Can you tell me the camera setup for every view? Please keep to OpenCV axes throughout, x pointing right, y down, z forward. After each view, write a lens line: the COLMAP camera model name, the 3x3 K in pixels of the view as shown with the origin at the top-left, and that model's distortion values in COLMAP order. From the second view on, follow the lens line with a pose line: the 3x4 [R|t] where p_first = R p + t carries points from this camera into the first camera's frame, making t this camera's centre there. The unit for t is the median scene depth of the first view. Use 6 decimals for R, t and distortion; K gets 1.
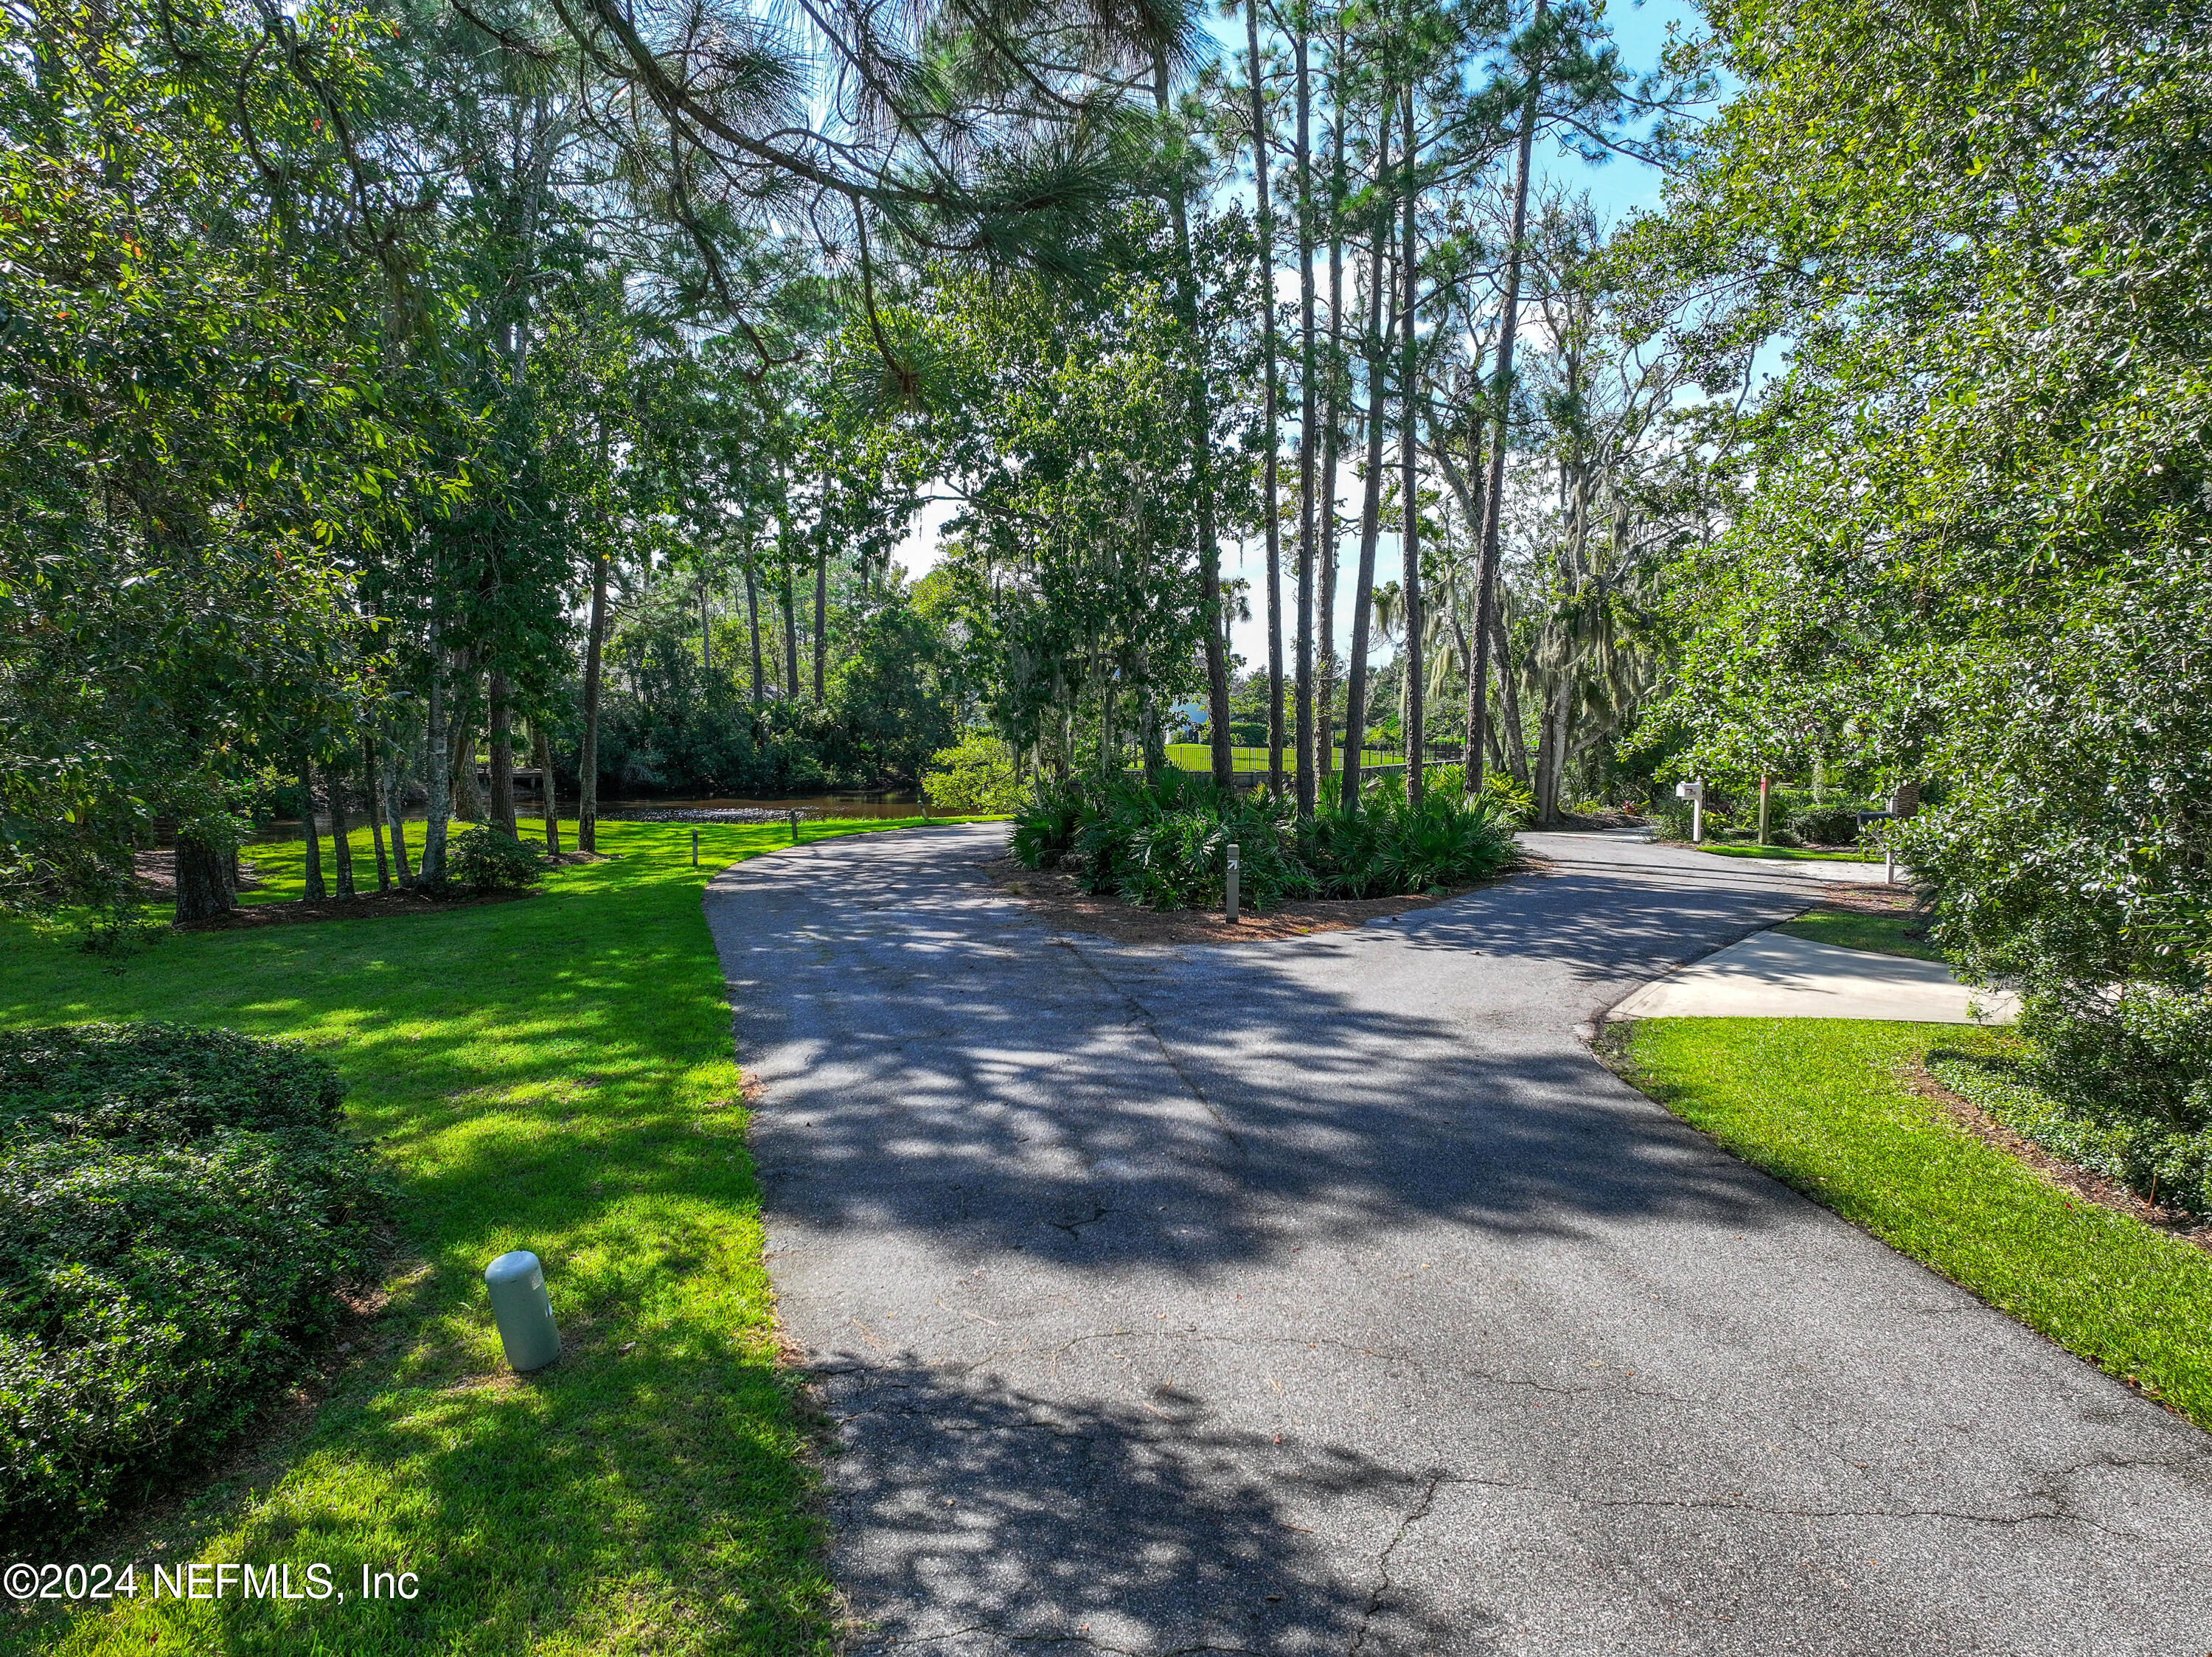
lens RADIAL K [[1595.6, 0, 1108.6], [0, 1595.6, 829.7], [0, 0, 1]] dist [-0.008414, 0.027244]
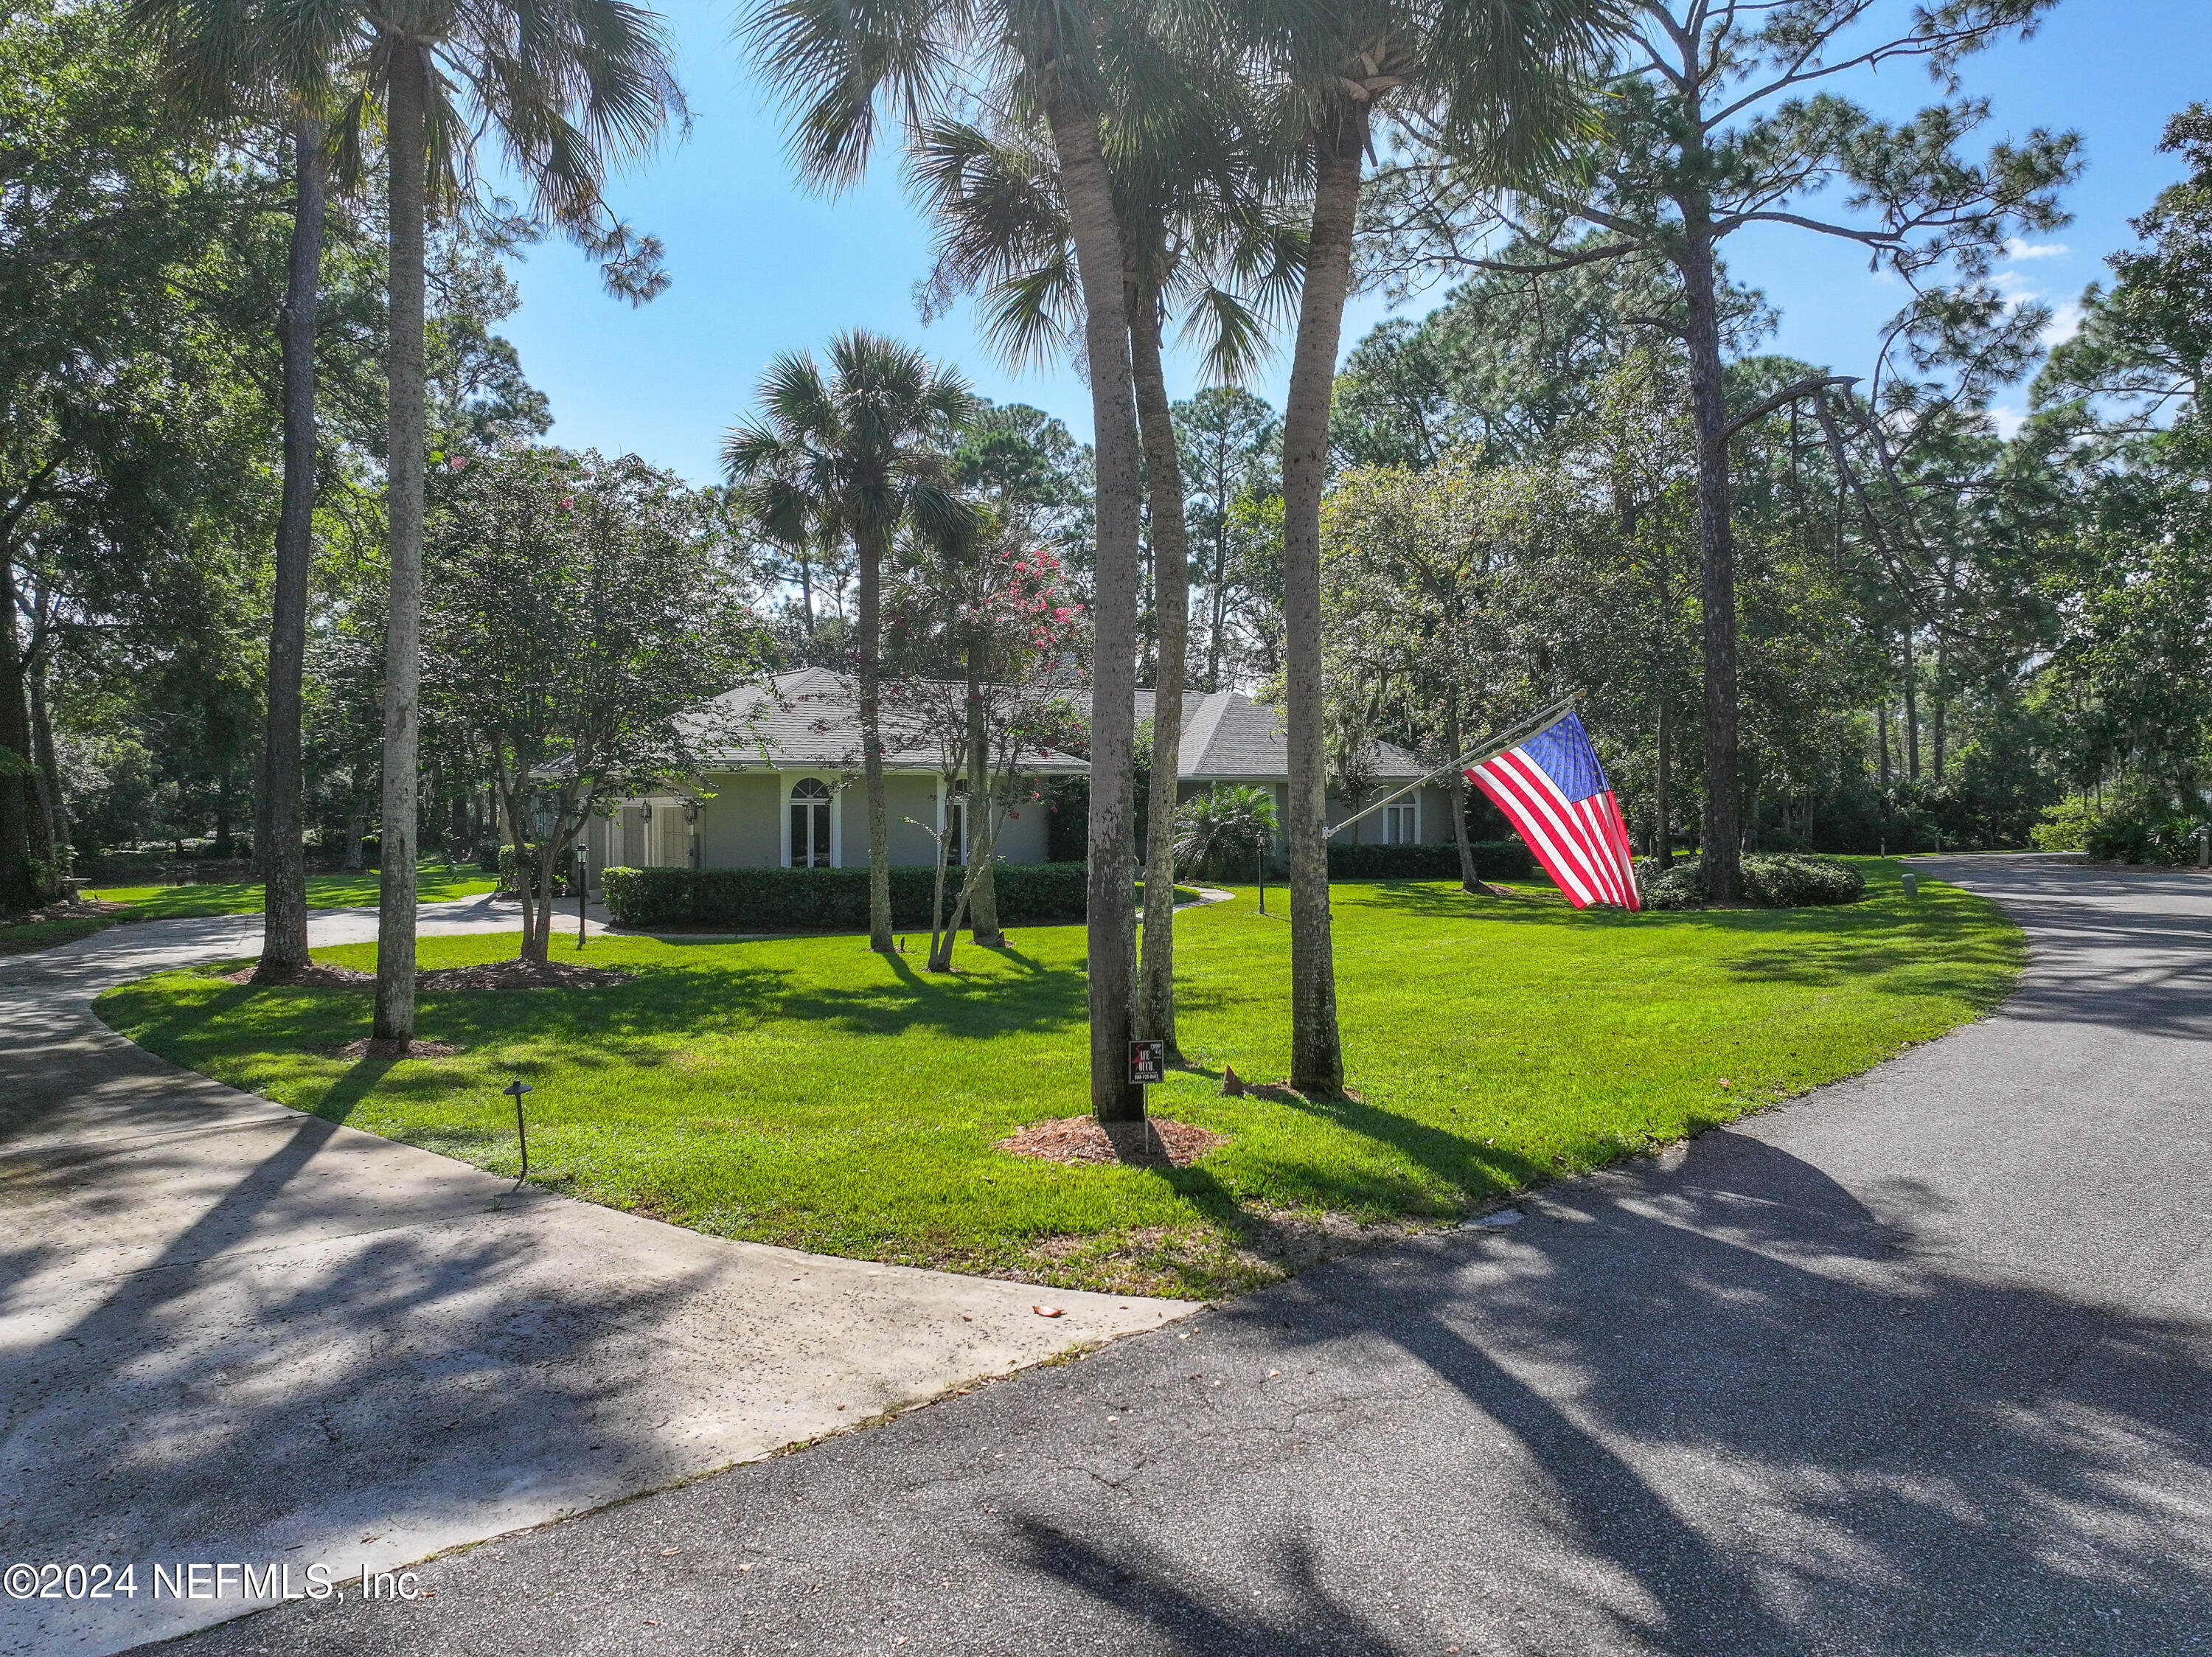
lens RADIAL K [[1595.6, 0, 1116.0], [0, 1595.6, 824.6], [0, 0, 1]] dist [-0.008414, 0.027244]
pose [[0.799728, -0.001590, -0.600360, 0.109849], [-0.036446, 0.998024, -0.051192, 0.089371], [0.599255, 0.062820, 0.798089, -0.803454]]
